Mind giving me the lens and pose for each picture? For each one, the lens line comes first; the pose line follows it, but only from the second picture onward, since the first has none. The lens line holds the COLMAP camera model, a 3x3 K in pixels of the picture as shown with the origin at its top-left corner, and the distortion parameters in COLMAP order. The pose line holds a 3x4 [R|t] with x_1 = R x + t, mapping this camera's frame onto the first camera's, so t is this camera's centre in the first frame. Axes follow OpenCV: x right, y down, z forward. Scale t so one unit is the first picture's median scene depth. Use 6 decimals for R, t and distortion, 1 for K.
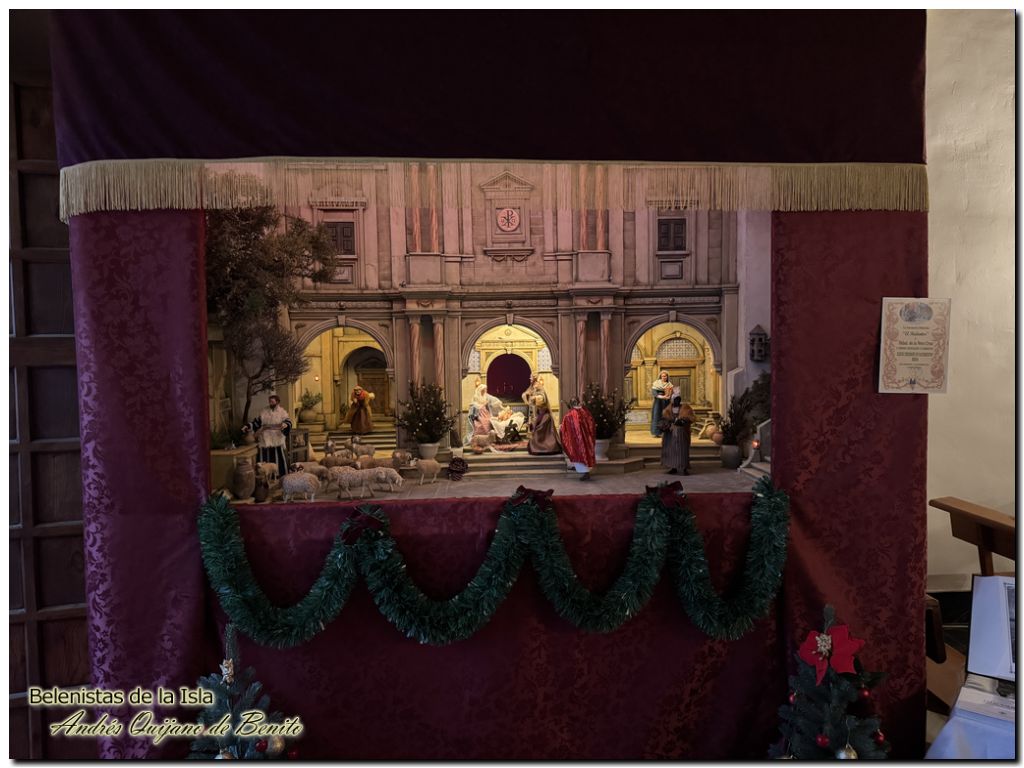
lens RADIAL K [[706.0, 0, 512.5], [0, 706.0, 372.7], [0, 0, 1]] dist [0.237309, -0.156459]
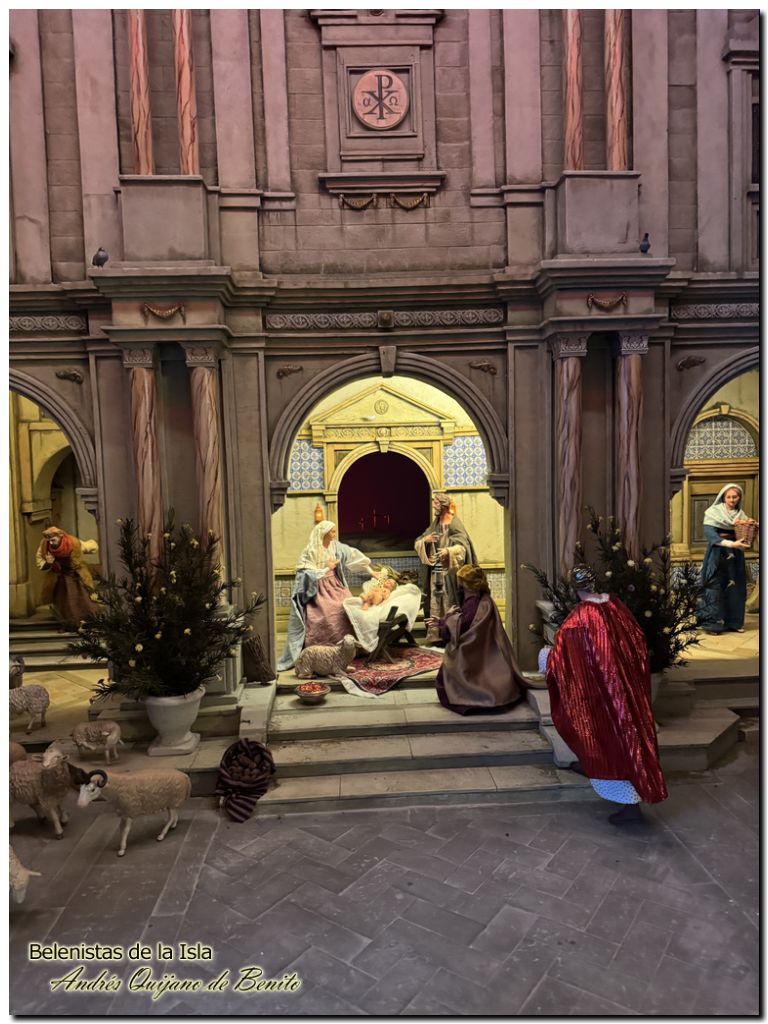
lens RADIAL K [[707.7, 0, 387.1], [0, 707.7, 514.8], [0, 0, 1]] dist [0.137088, -0.263884]
pose [[0.999826, -0.015156, 0.010901, -0.009488], [0.014749, 0.999226, 0.036475, -0.002685], [-0.011446, -0.036308, 0.999275, 0.595504]]
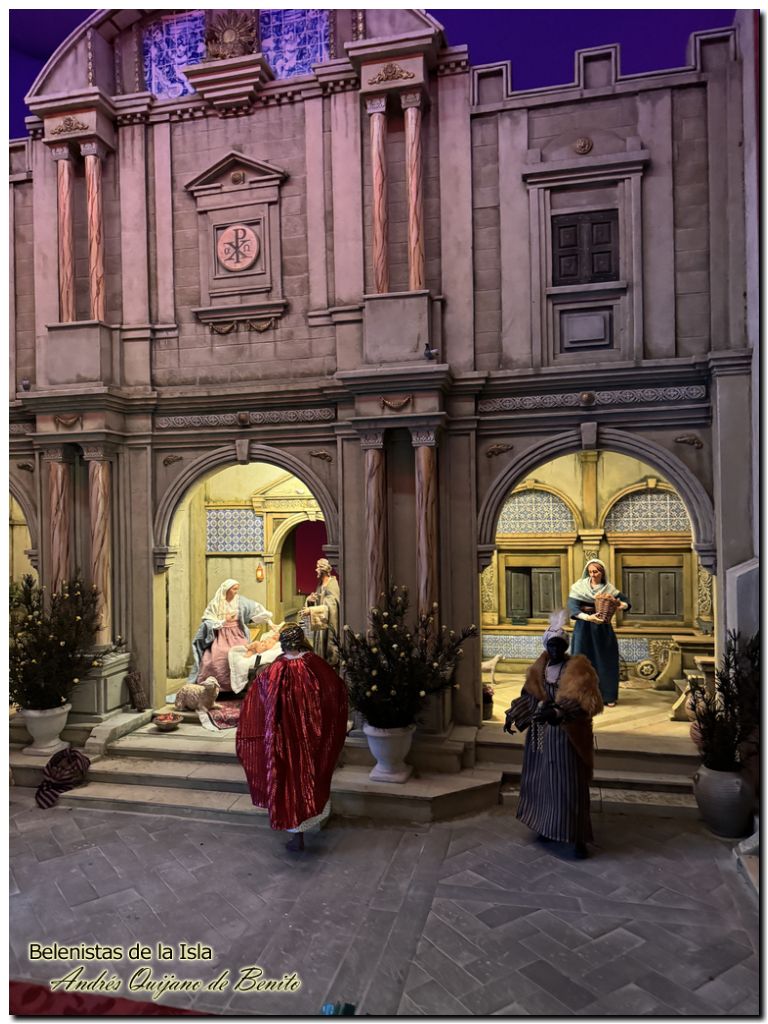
lens RADIAL K [[717.0, 0, 382.2], [0, 717.0, 514.9], [0, 0, 1]] dist [0.104168, -0.169228]
pose [[0.959627, -0.001474, -0.281273, 0.228559], [-0.008261, 0.999407, -0.033424, -0.015156], [0.281155, 0.034399, 0.959046, 0.551540]]
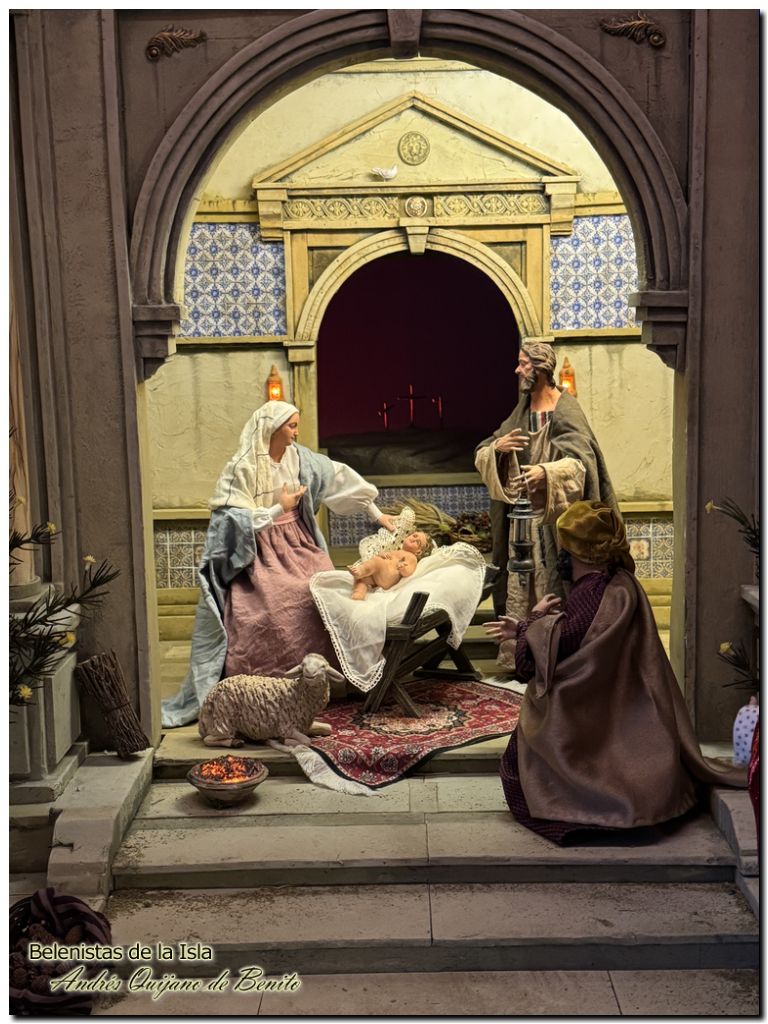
lens RADIAL K [[1343.9, 0, 386.0], [0, 1343.9, 524.1], [0, 0, 1]] dist [0.117130, -0.036931]
pose [[0.998279, -0.000831, -0.058636, 0.011052], [0.007964, 0.992557, 0.121522, 0.005636], [0.058099, -0.121780, 0.990855, 0.663482]]
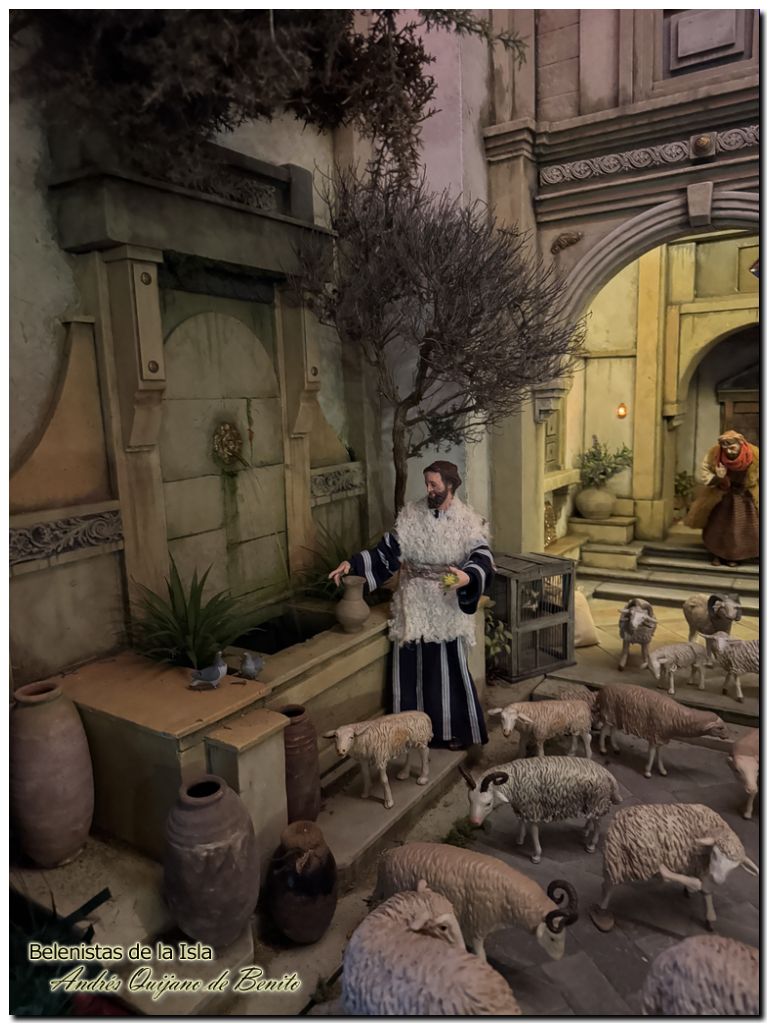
lens RADIAL K [[728.4, 0, 386.2], [0, 728.4, 503.6], [0, 0, 1]] dist [0.118755, -0.153798]
pose [[0.818245, 0.065067, -0.571176, -0.158586], [0.001558, 0.993319, 0.115390, 0.012973], [0.574868, -0.095307, 0.812676, 0.661430]]
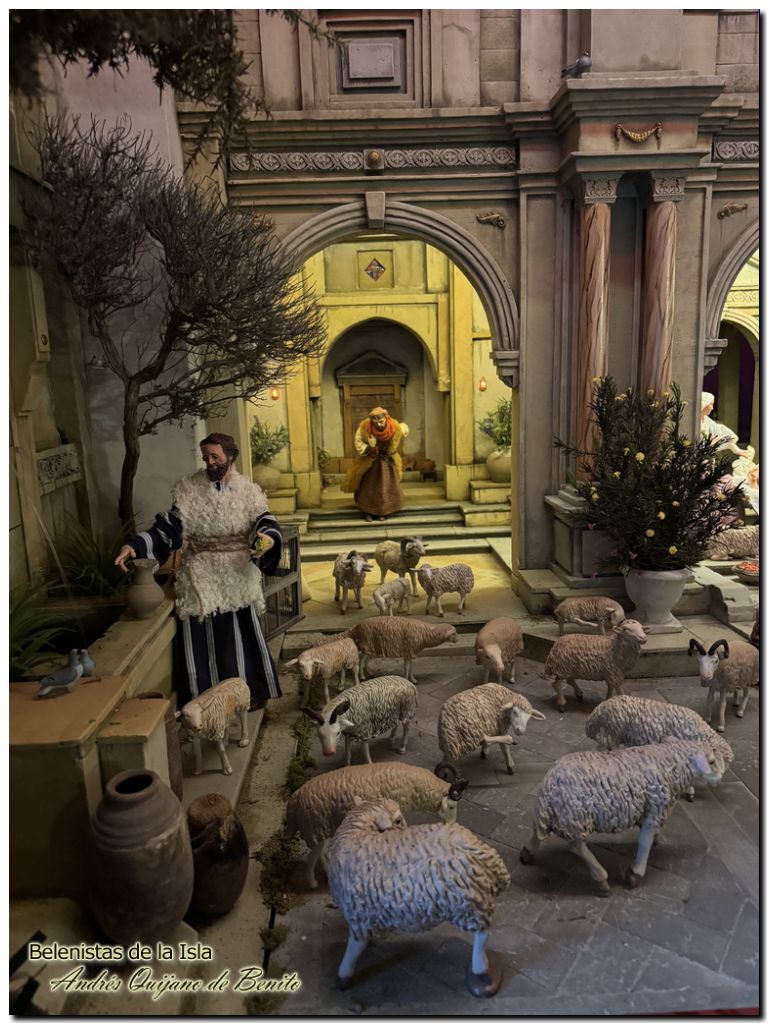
lens RADIAL K [[709.2, 0, 394.8], [0, 709.2, 517.2], [0, 0, 1]] dist [0.073345, -0.102207]
pose [[0.999637, -0.025945, -0.007275, -0.226193], [0.026762, 0.987421, 0.155829, 0.019525], [0.003140, -0.155967, 0.987757, 0.629439]]
